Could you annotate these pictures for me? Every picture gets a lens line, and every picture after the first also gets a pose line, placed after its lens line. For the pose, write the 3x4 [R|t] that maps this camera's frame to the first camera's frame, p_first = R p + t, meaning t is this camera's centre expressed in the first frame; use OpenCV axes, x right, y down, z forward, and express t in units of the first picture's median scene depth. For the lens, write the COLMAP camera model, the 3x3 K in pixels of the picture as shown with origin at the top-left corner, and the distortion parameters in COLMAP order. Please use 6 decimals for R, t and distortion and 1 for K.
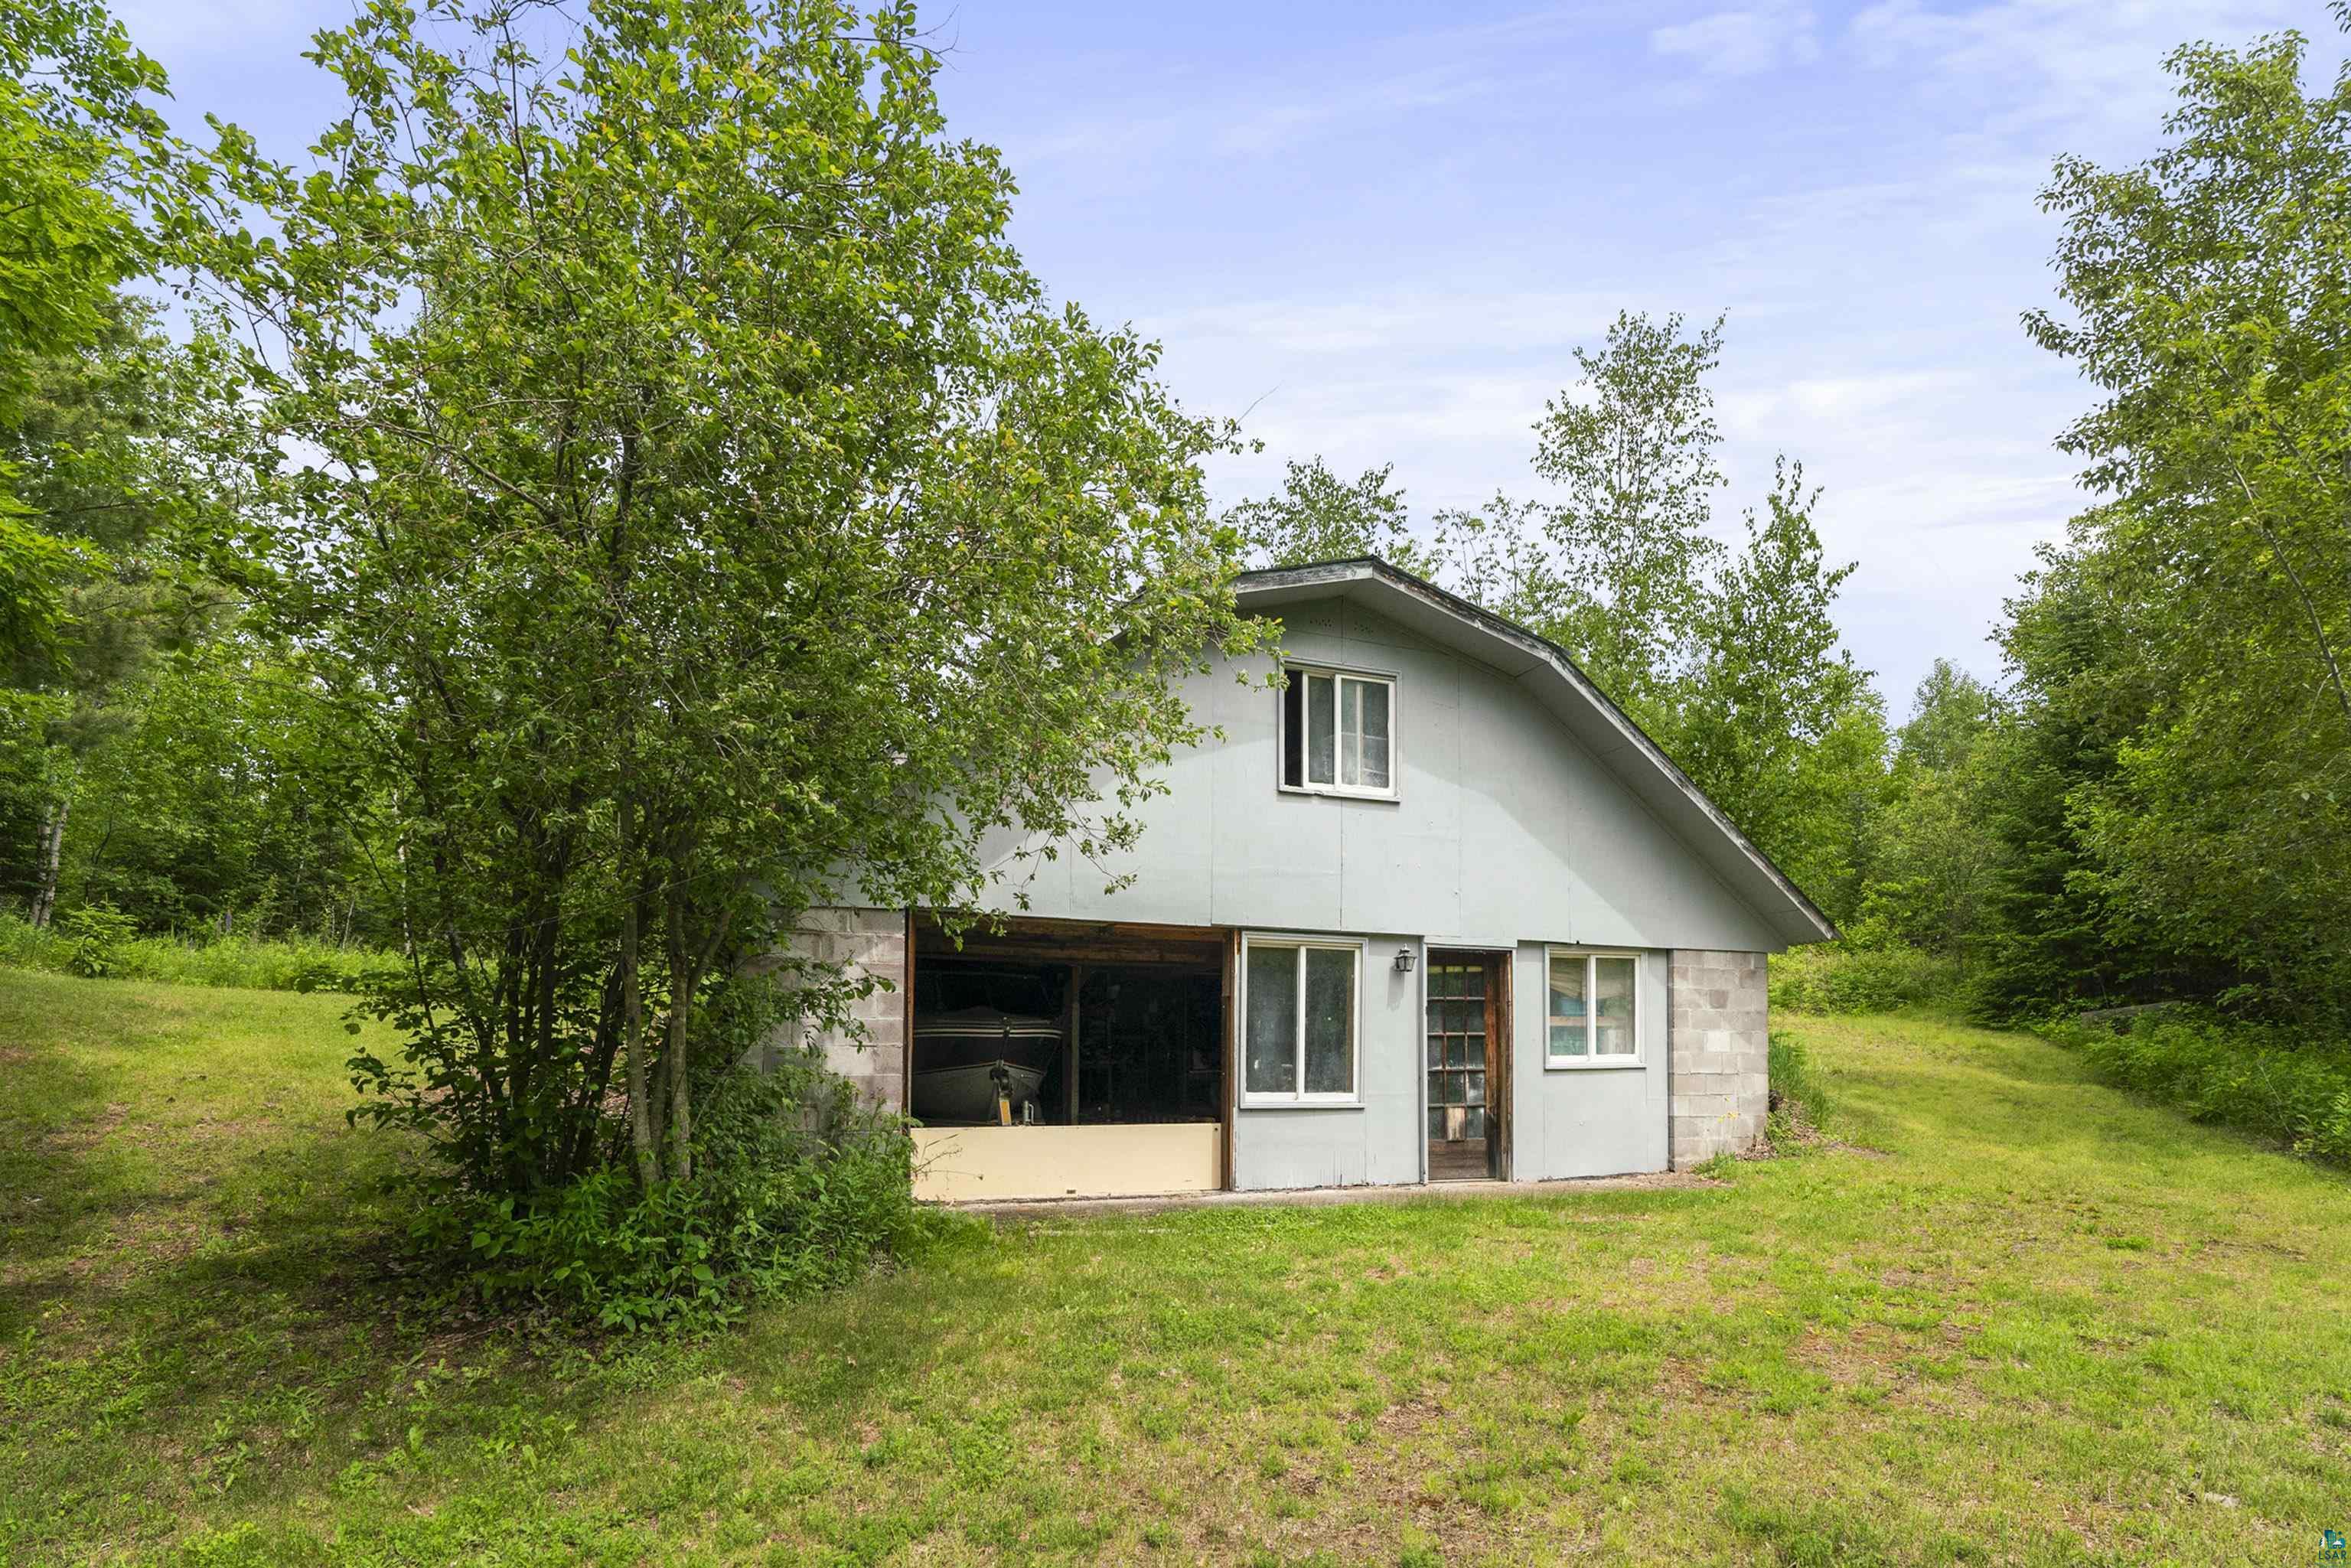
lens RADIAL K [[1063.3, 0, 1175.5], [0, 1063.3, 784.0], [0, 0, 1]] dist [-0.000320, 0.000477]
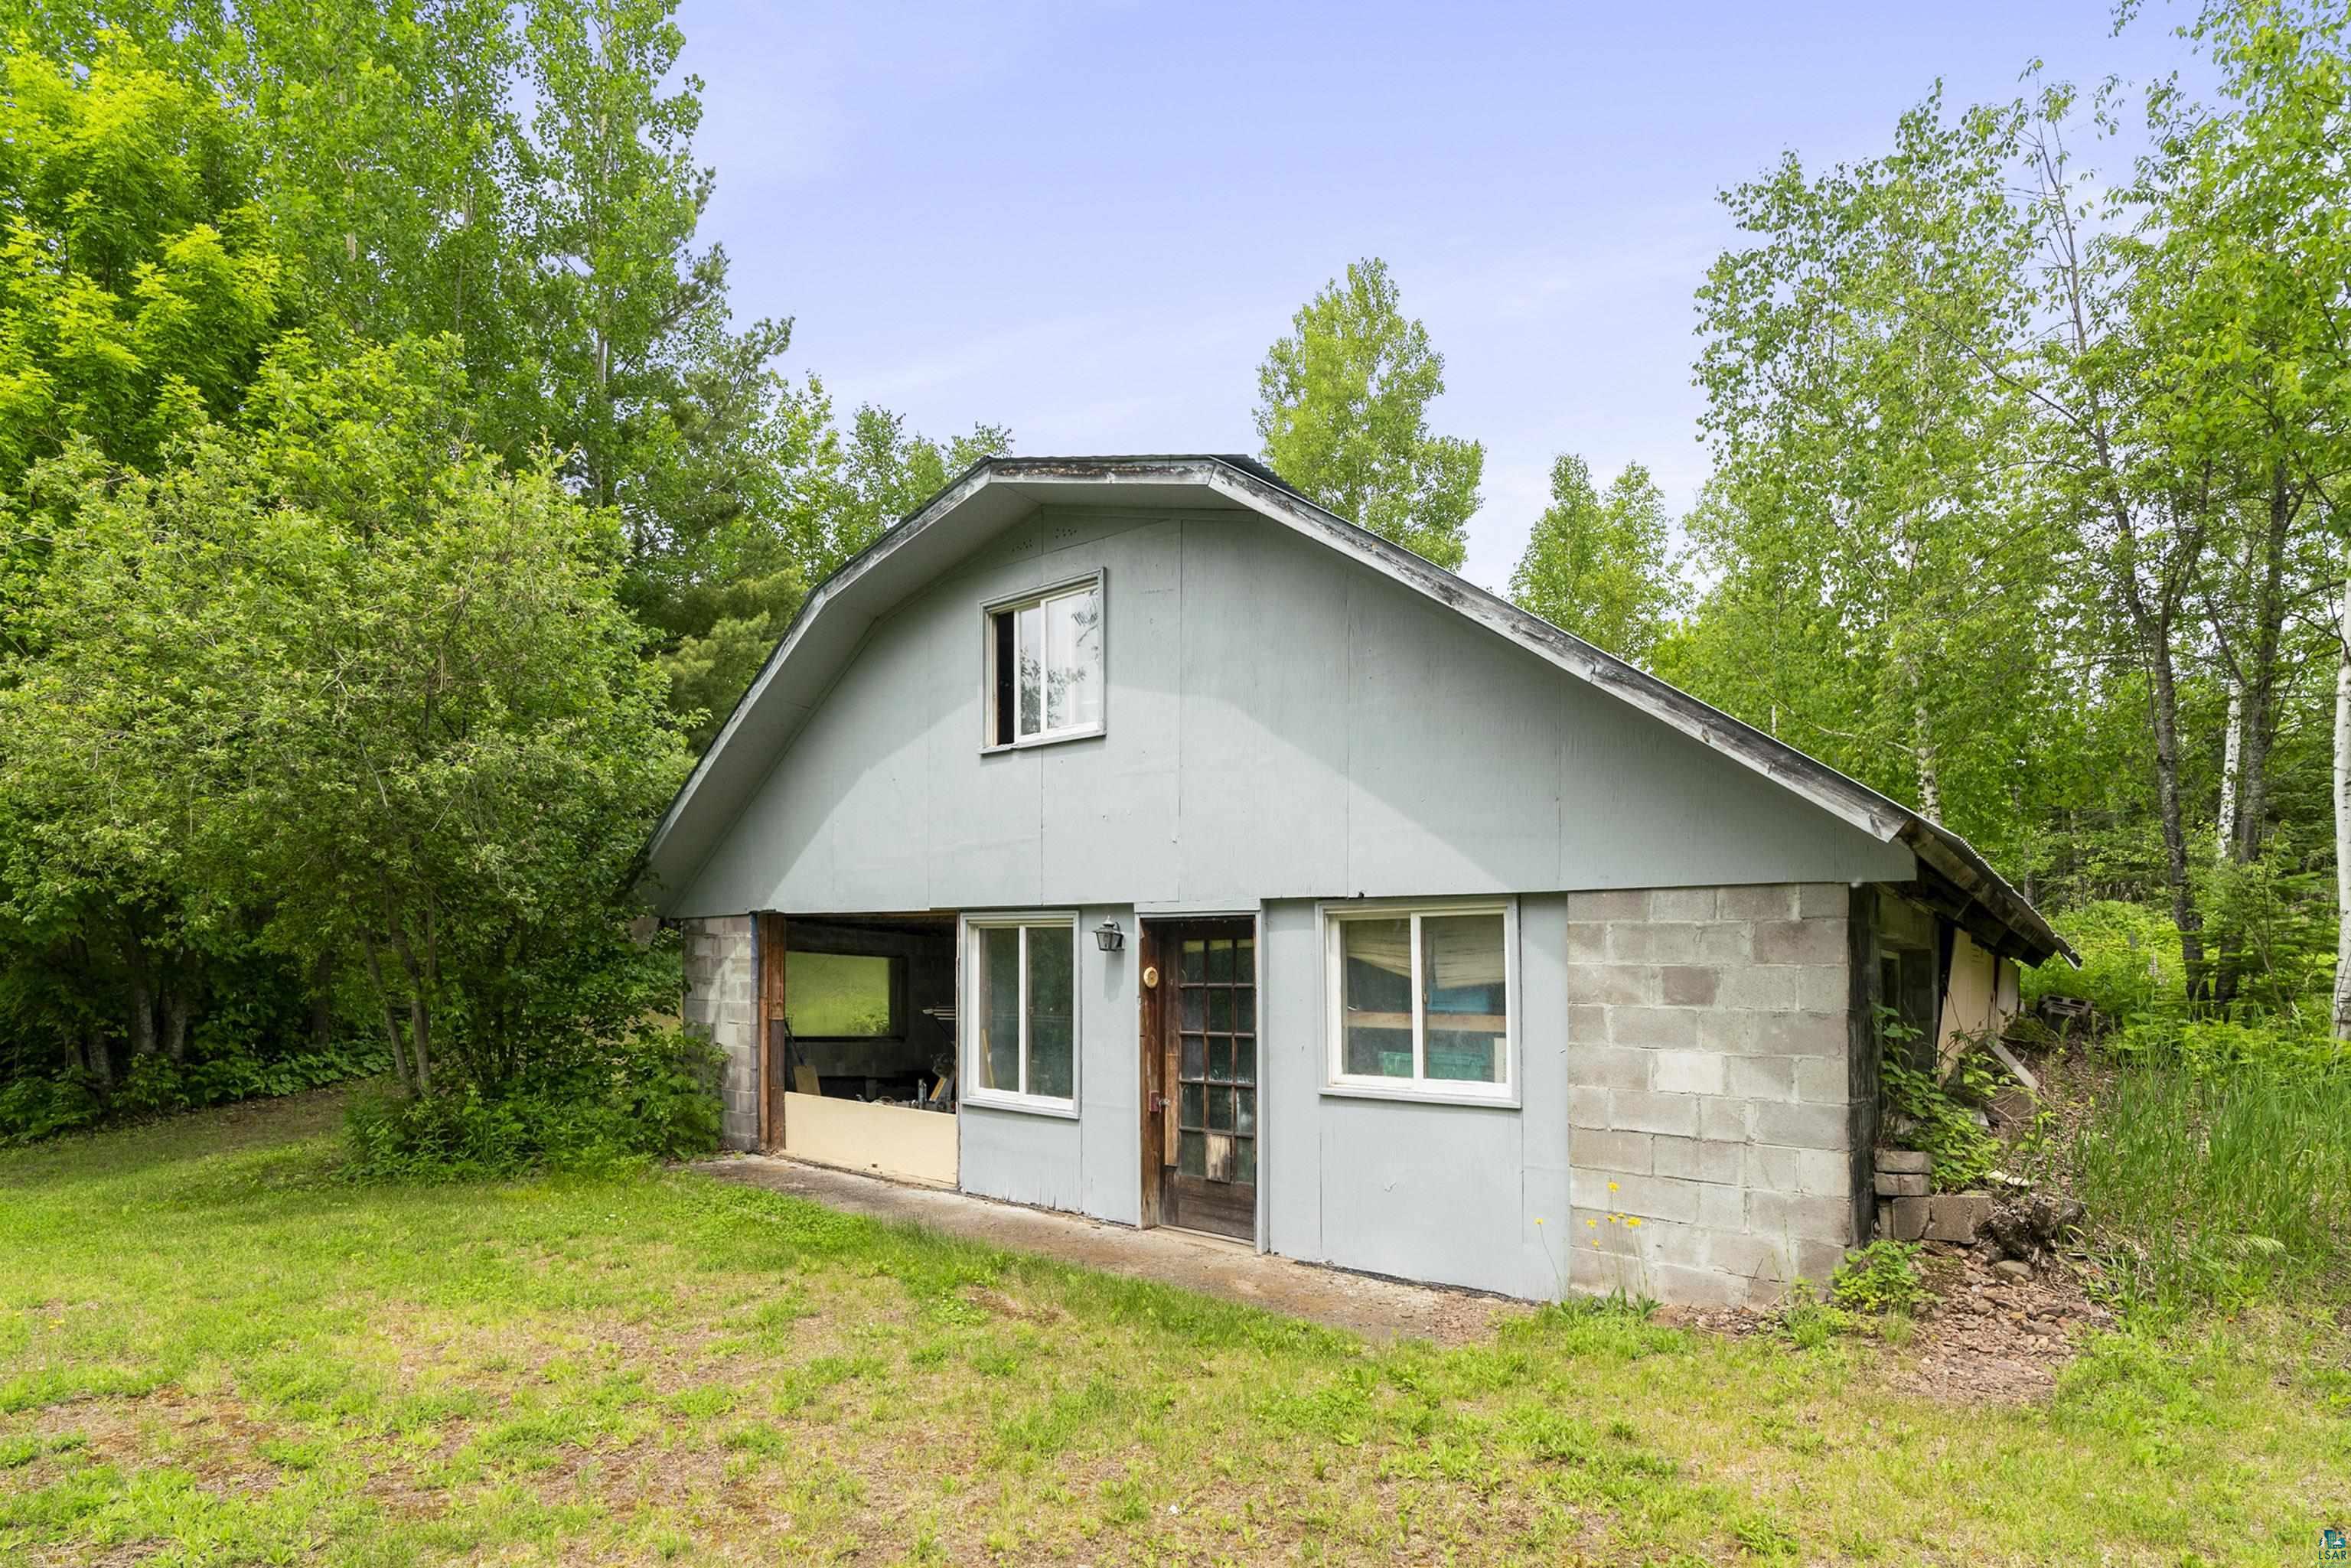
lens RADIAL K [[1063.3, 0, 1175.5], [0, 1063.3, 784.0], [0, 0, 1]] dist [-0.000320, 0.000477]
pose [[0.553099, -0.149084, -0.819668, 0.893907], [0.176472, 0.982498, -0.059619, 0.110361], [0.814210, -0.111673, 0.569728, 0.605626]]
